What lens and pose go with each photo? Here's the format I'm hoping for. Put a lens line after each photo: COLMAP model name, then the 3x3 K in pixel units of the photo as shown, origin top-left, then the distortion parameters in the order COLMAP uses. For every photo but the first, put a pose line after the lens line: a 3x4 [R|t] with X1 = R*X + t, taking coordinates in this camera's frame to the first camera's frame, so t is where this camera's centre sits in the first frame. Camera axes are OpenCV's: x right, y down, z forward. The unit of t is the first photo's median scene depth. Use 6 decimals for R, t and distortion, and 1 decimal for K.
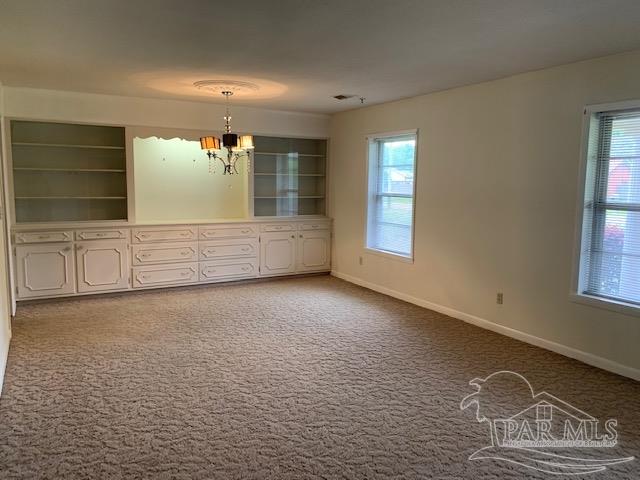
lens RADIAL K [[475.2, 0, 320.0], [0, 475.2, 240.0], [0, 0, 1]] dist [0.108700, -0.169421]
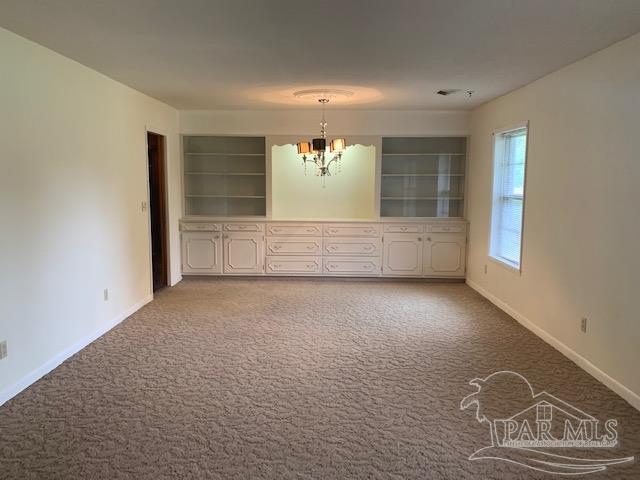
lens RADIAL K [[475.2, 0, 320.0], [0, 475.2, 240.0], [0, 0, 1]] dist [0.108700, -0.169421]
pose [[0.869018, 0.056680, -0.491524, 0.298535], [-0.059345, 0.998186, 0.010183, -0.002684], [0.491209, 0.020320, 0.870805, 0.054659]]
